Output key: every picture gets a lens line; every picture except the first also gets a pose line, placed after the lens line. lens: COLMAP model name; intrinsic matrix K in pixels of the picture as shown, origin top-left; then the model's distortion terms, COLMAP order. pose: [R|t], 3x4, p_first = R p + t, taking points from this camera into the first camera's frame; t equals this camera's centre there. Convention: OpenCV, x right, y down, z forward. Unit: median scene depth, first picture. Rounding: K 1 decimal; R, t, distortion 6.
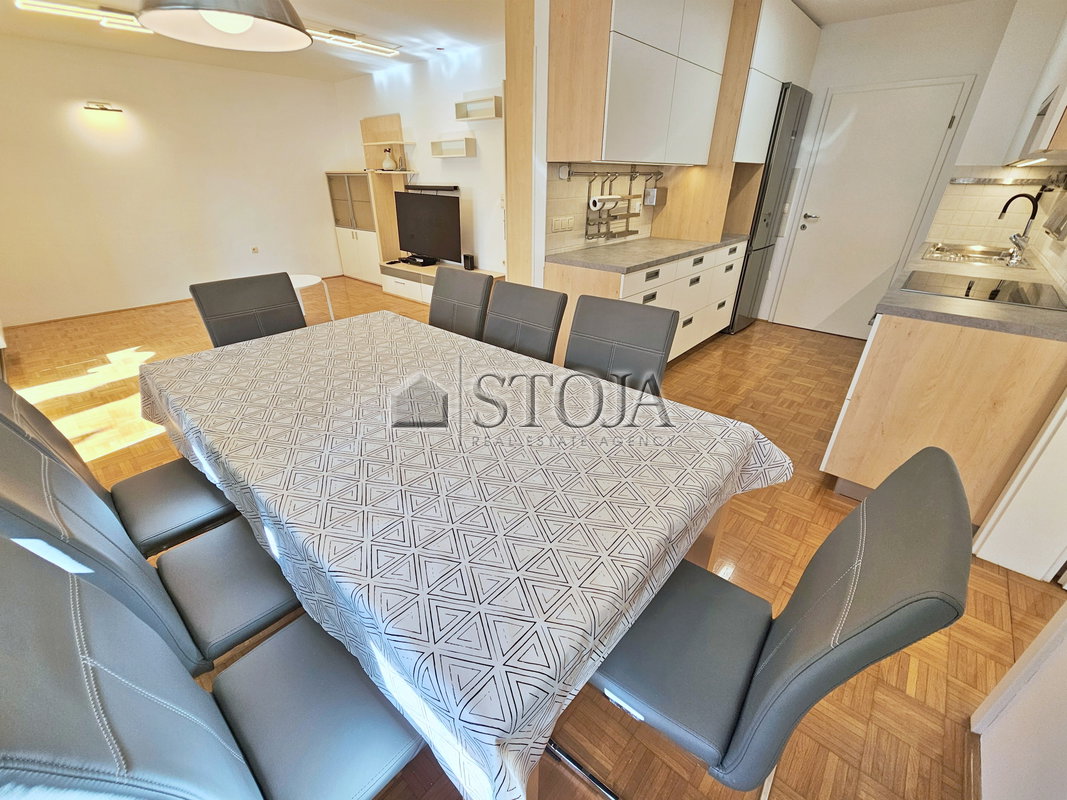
lens RADIAL K [[442.1, 0, 527.1], [0, 442.1, 403.0], [0, 0, 1]] dist [-0.002058, -0.000290]
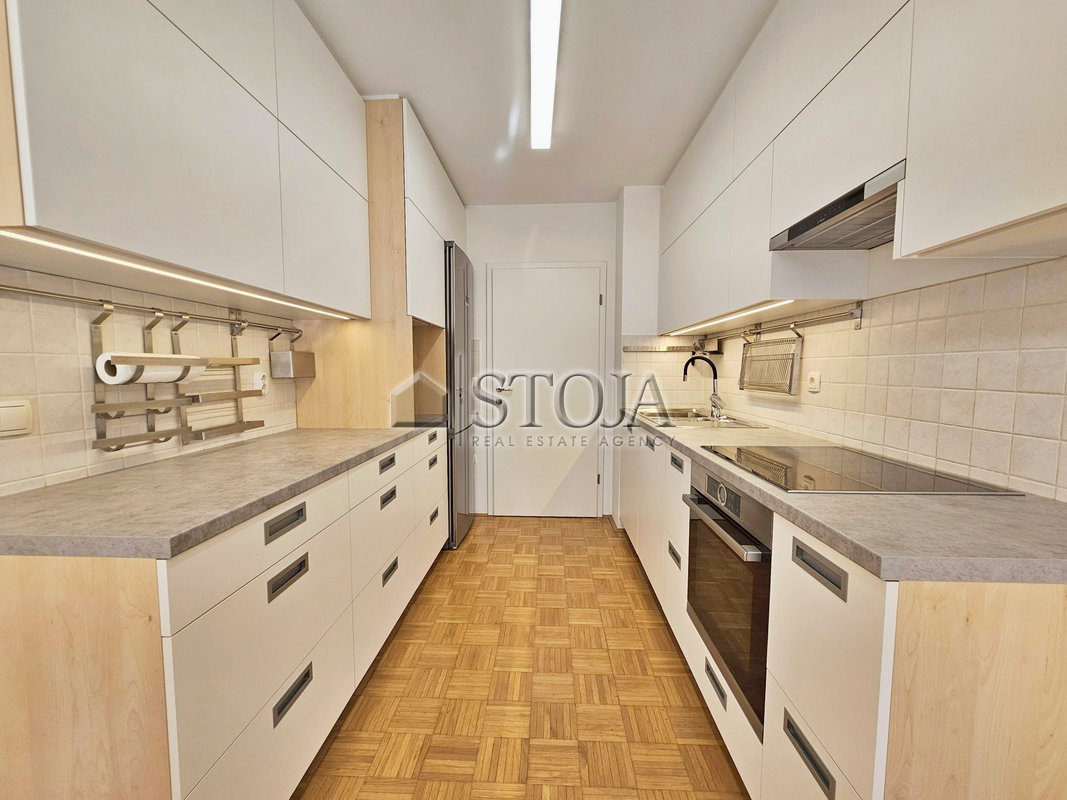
lens RADIAL K [[442.1, 0, 527.1], [0, 442.1, 403.0], [0, 0, 1]] dist [-0.002058, -0.000290]
pose [[0.778965, -0.051018, 0.624989, 0.173519], [0.288986, 0.913741, -0.285593, -0.174201], [-0.556508, 0.403080, 0.726516, 0.449434]]
